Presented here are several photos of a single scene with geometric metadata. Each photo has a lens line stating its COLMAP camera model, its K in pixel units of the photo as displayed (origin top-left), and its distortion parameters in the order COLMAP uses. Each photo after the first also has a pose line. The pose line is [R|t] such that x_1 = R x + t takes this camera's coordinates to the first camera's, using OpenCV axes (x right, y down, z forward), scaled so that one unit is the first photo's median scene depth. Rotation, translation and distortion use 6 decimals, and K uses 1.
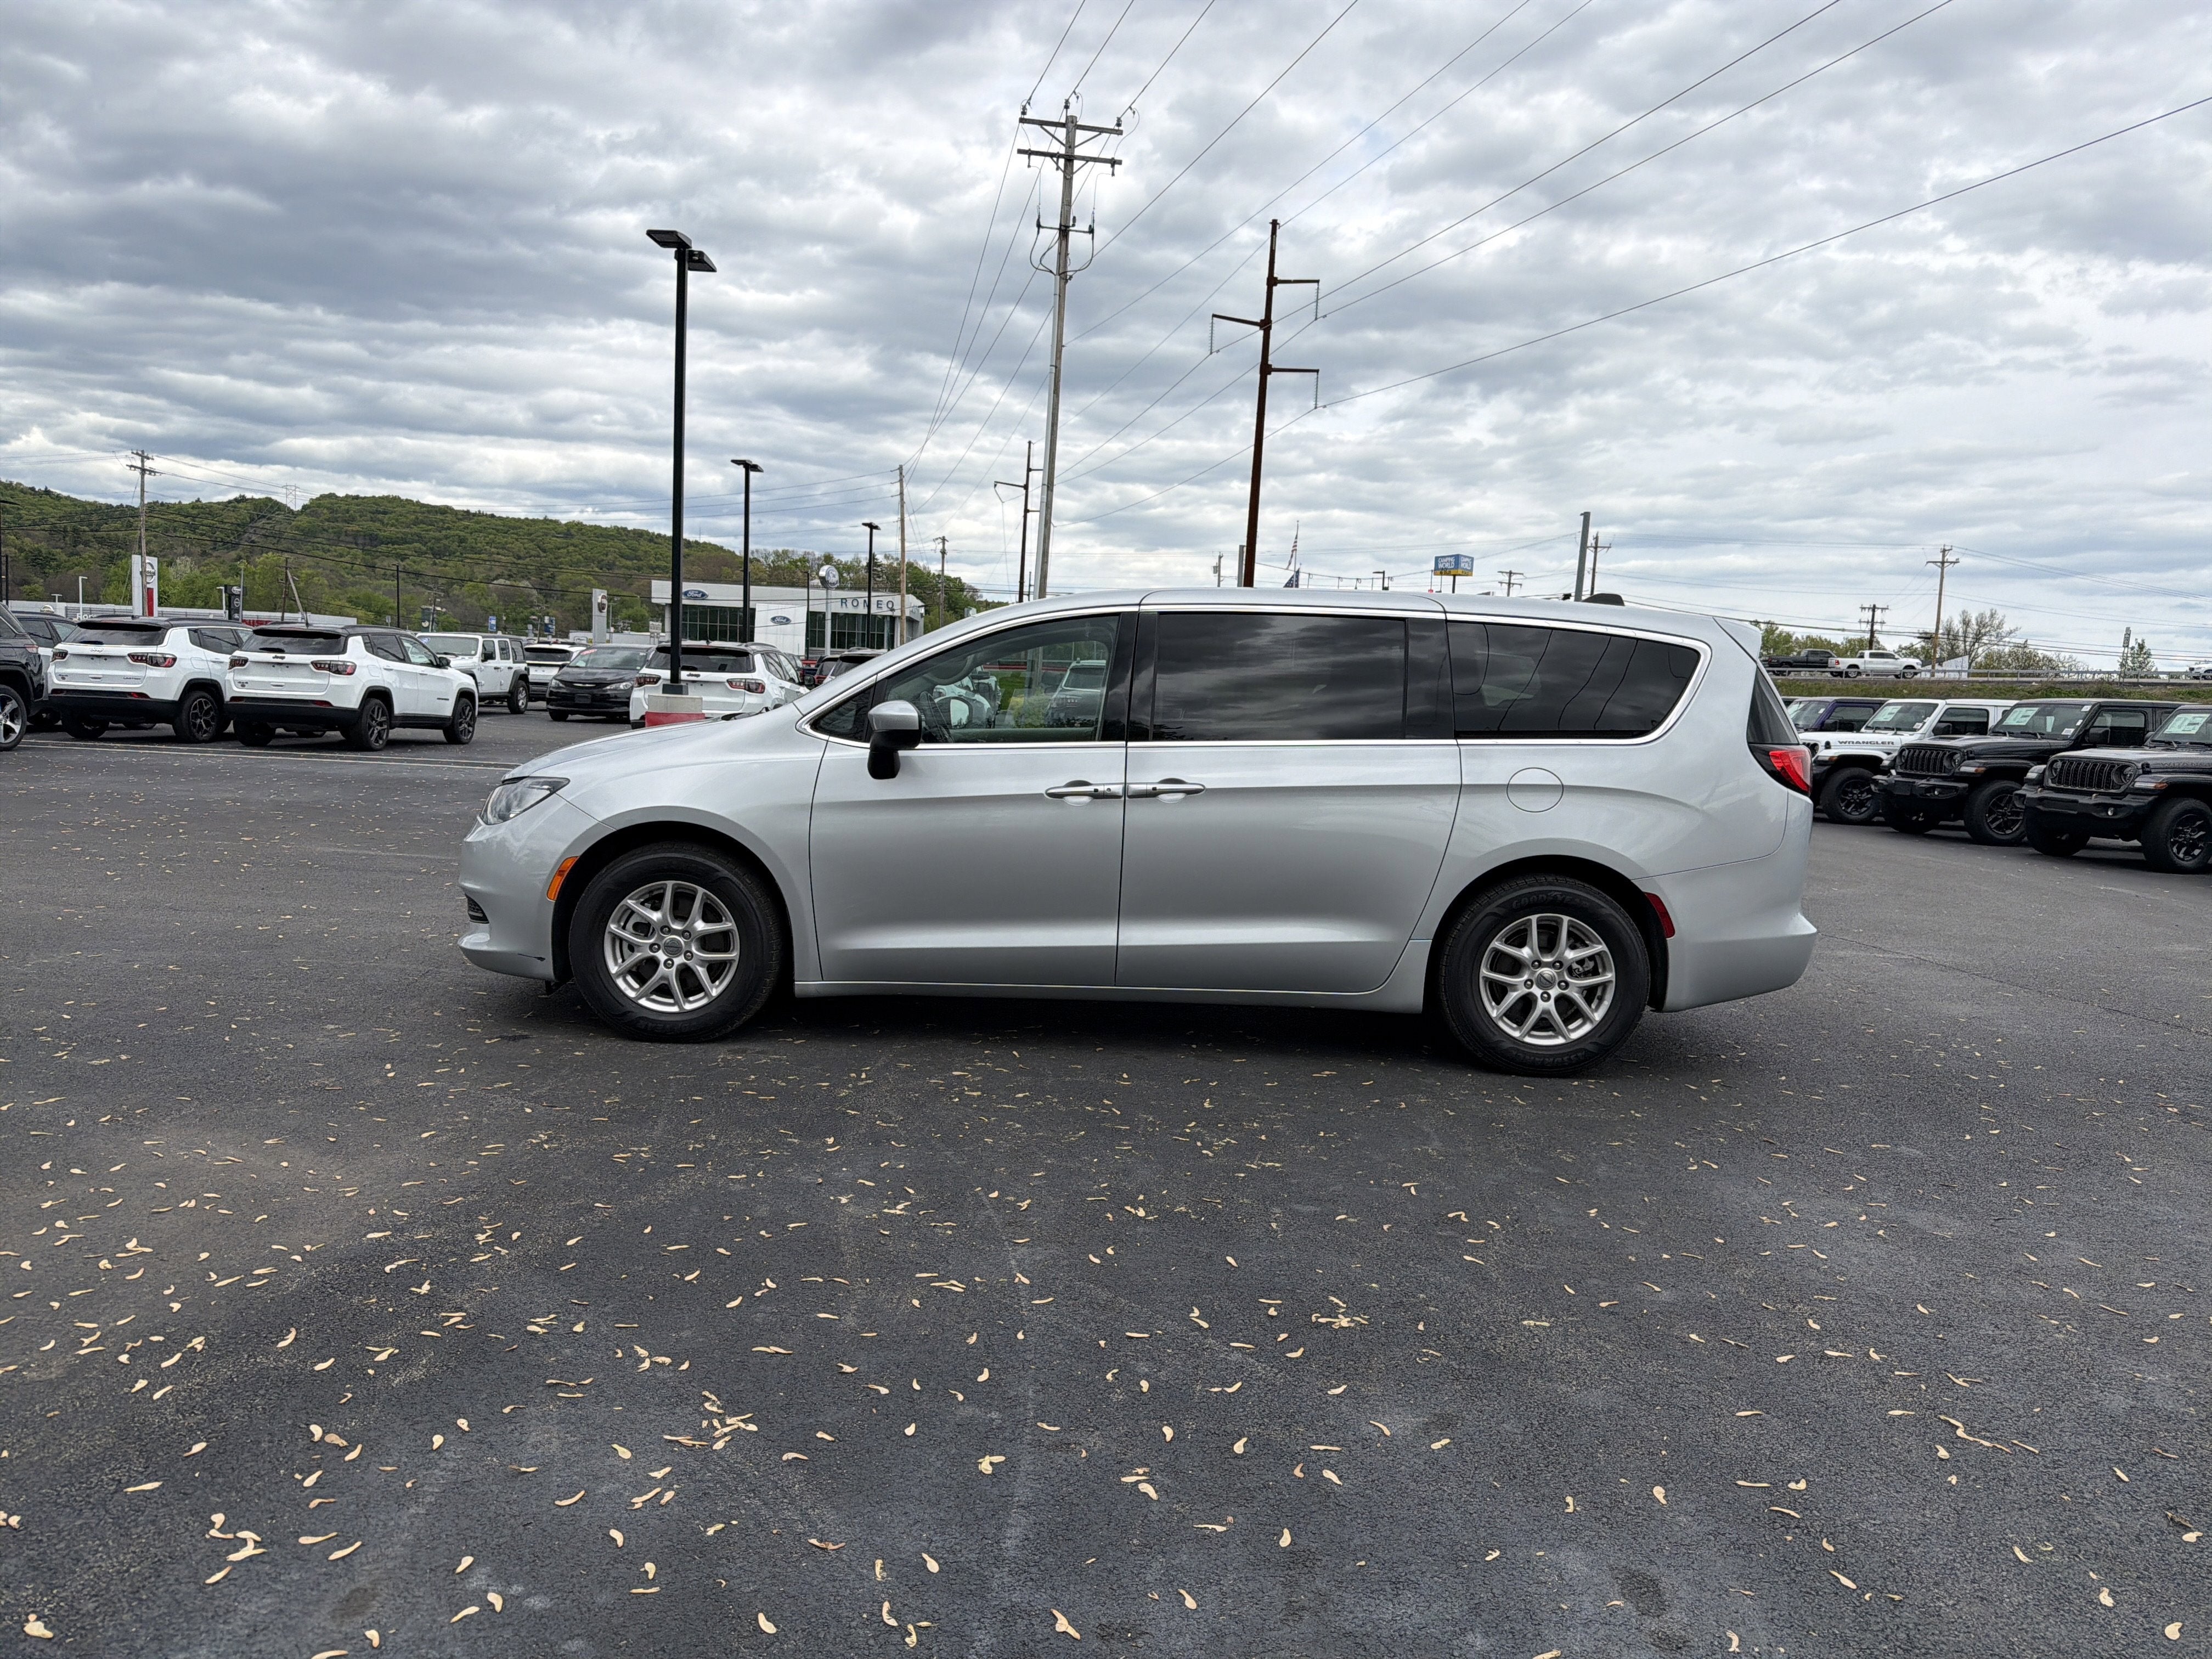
lens RADIAL K [[1585.8, 0, 1119.1], [0, 1585.8, 843.6], [0, 0, 1]] dist [0.024297, -0.037766]
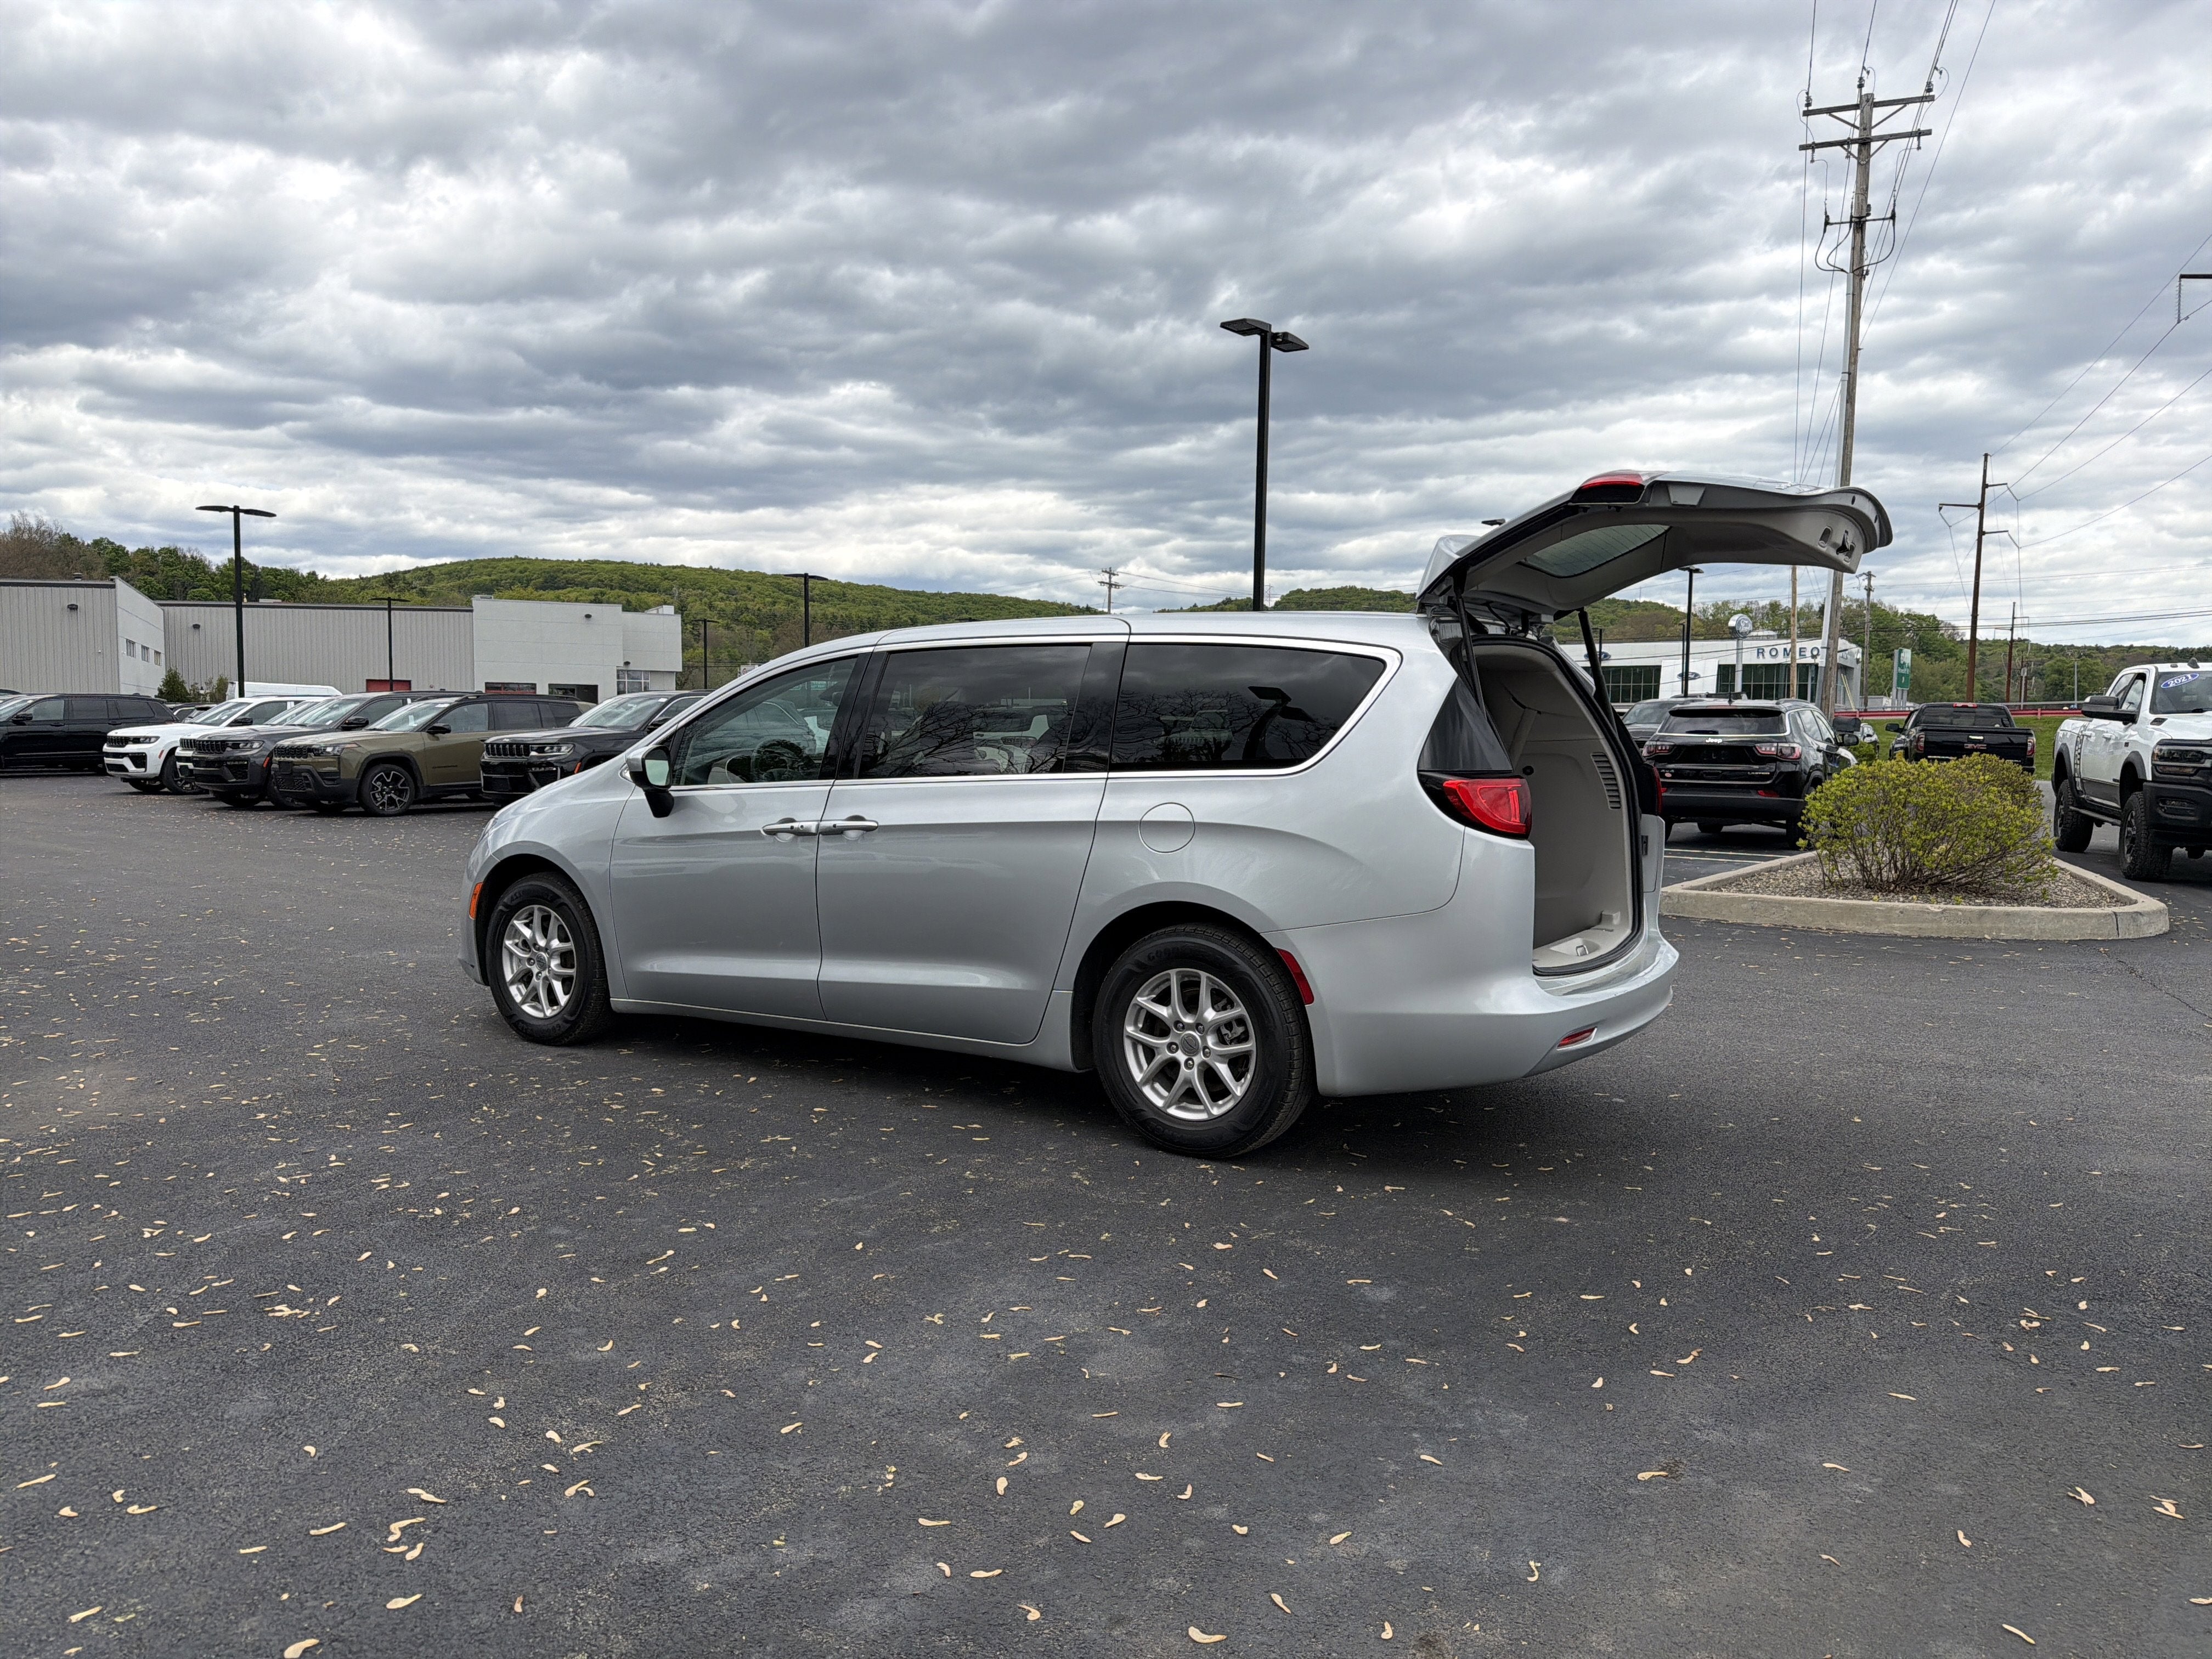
lens RADIAL K [[1585.8, 0, 1107.5], [0, 1585.8, 845.5], [0, 0, 1]] dist [0.024297, -0.037766]
pose [[0.827492, 0.002070, -0.561474, 0.118026], [-0.023743, 0.999228, -0.031309, 0.000829], [0.560975, 0.039239, 0.826902, 0.040934]]
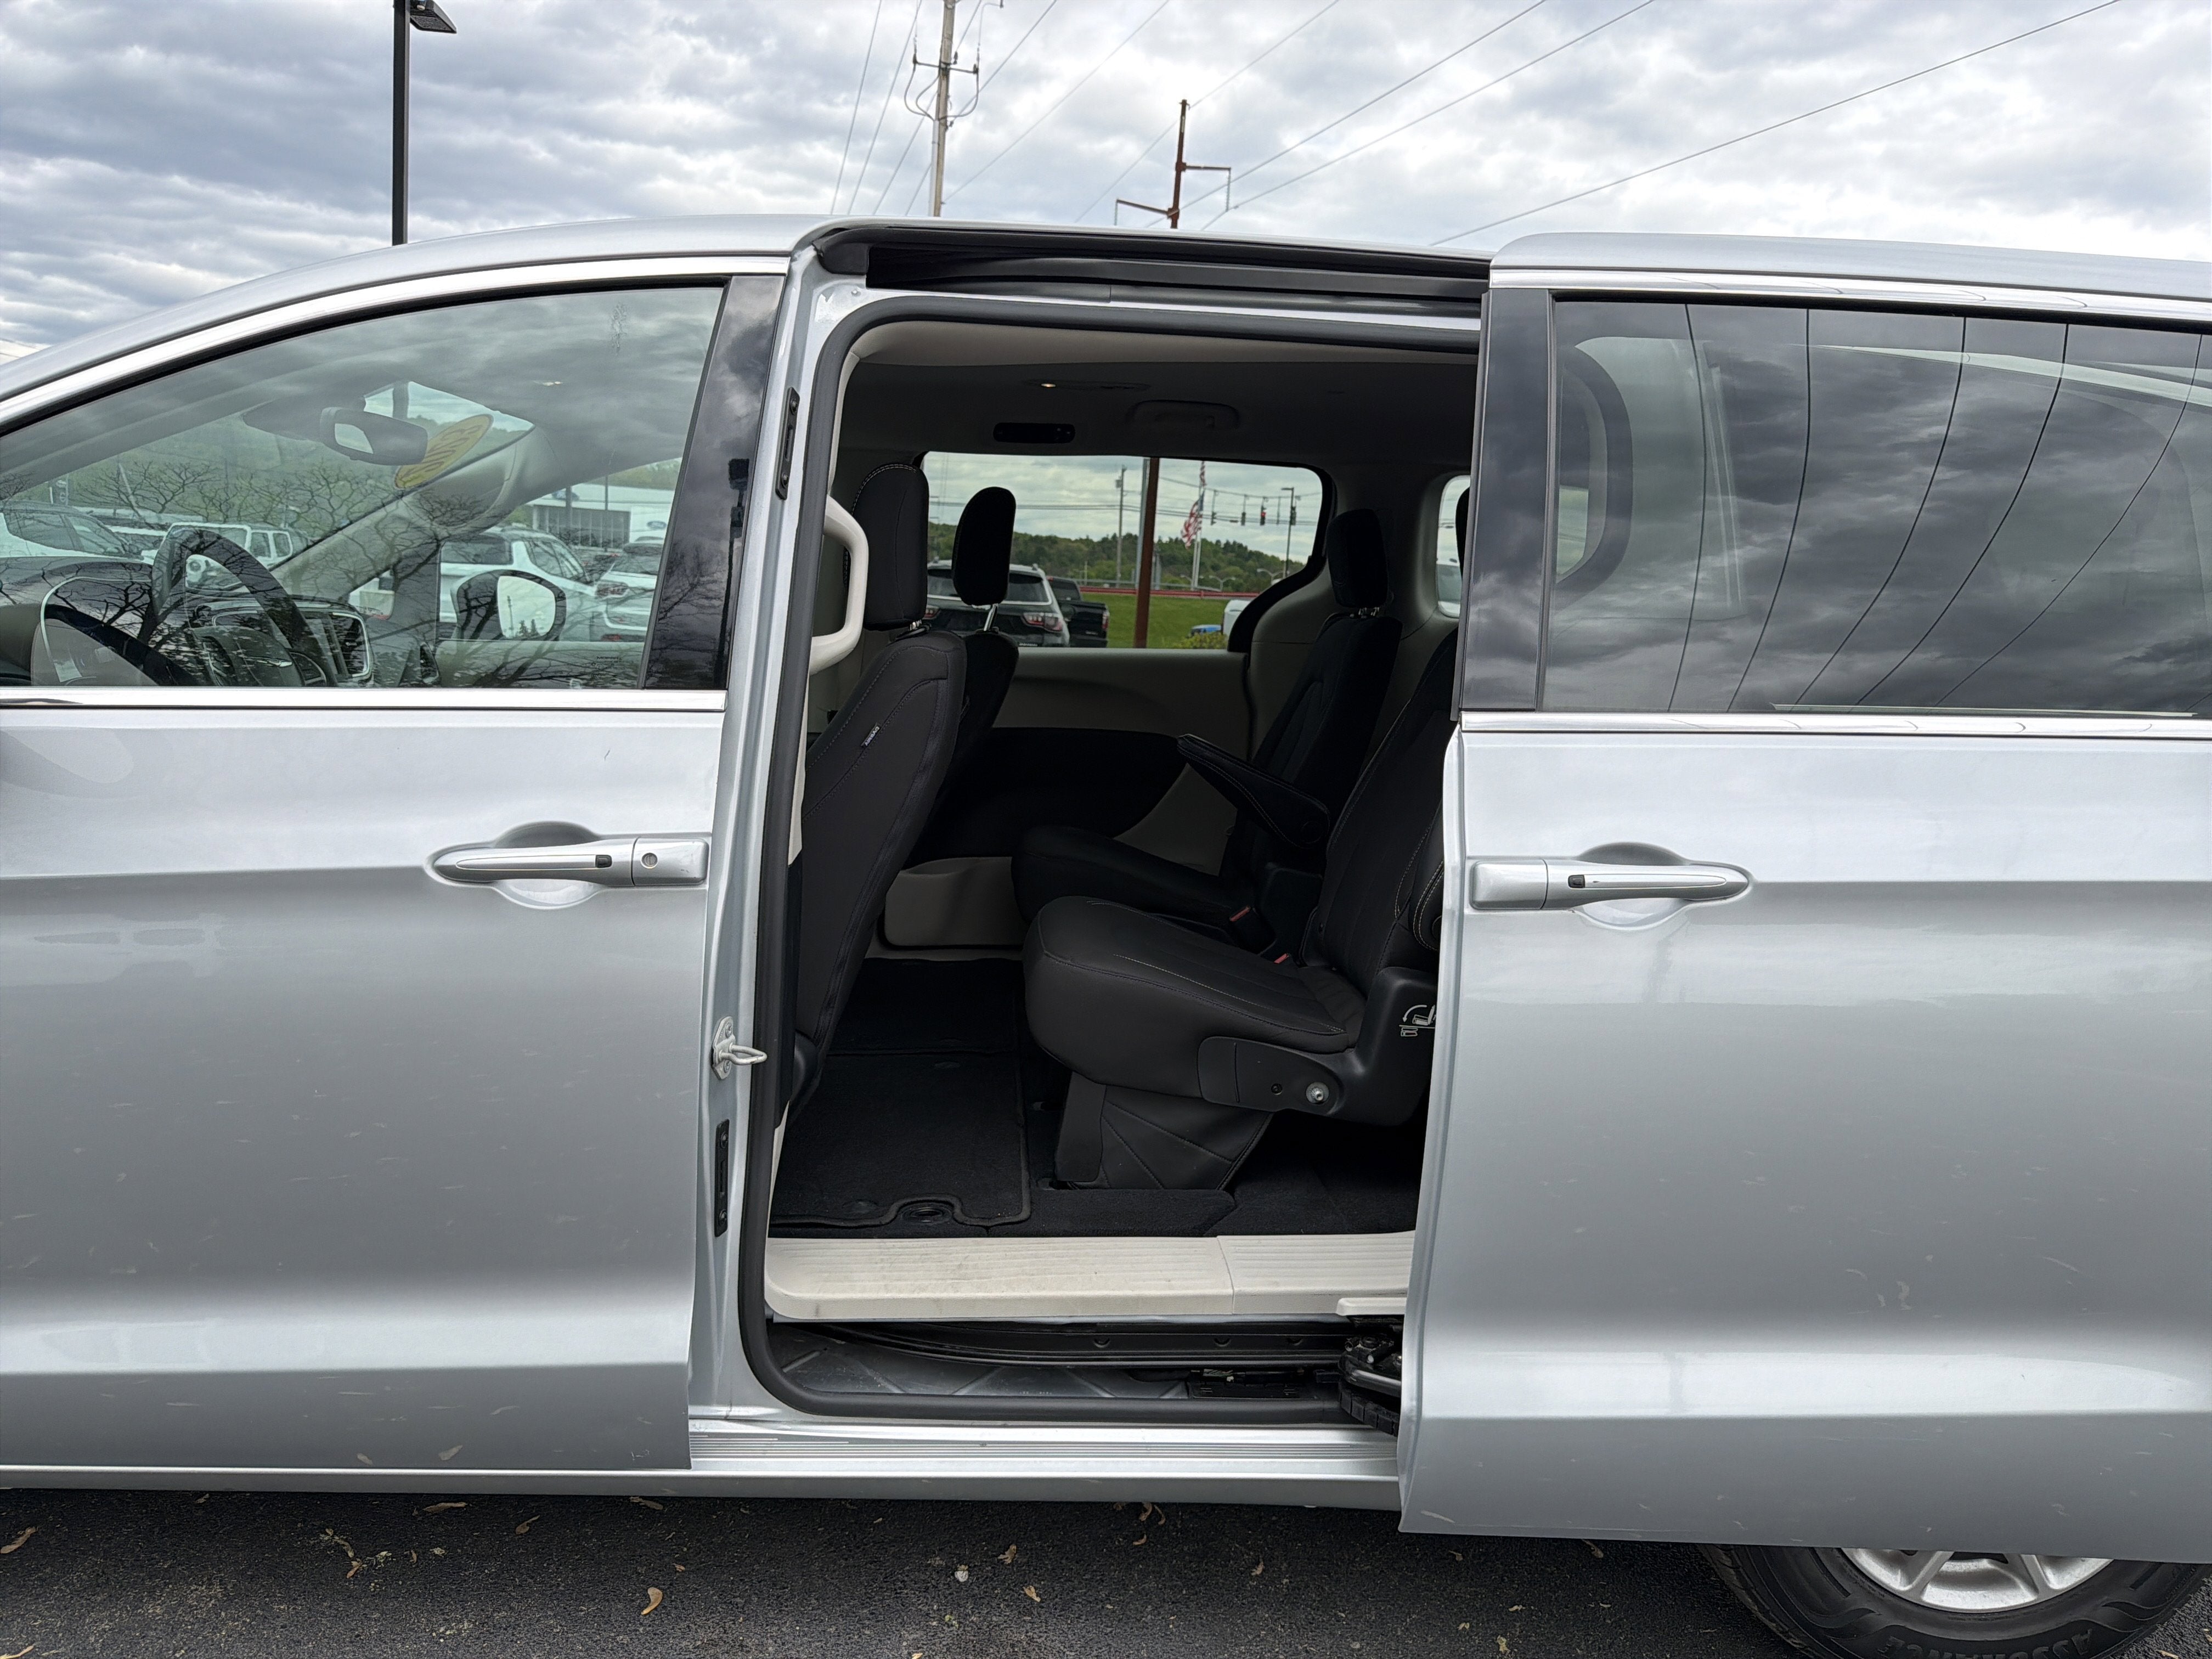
lens RADIAL K [[1585.8, 0, 1134.6], [0, 1585.8, 829.2], [0, 0, 1]] dist [0.024297, -0.037766]
pose [[0.997273, 0.010535, 0.073041, 0.010054], [-0.013567, 0.999061, 0.041142, -0.008510], [-0.072539, -0.042020, 0.996480, 0.111591]]
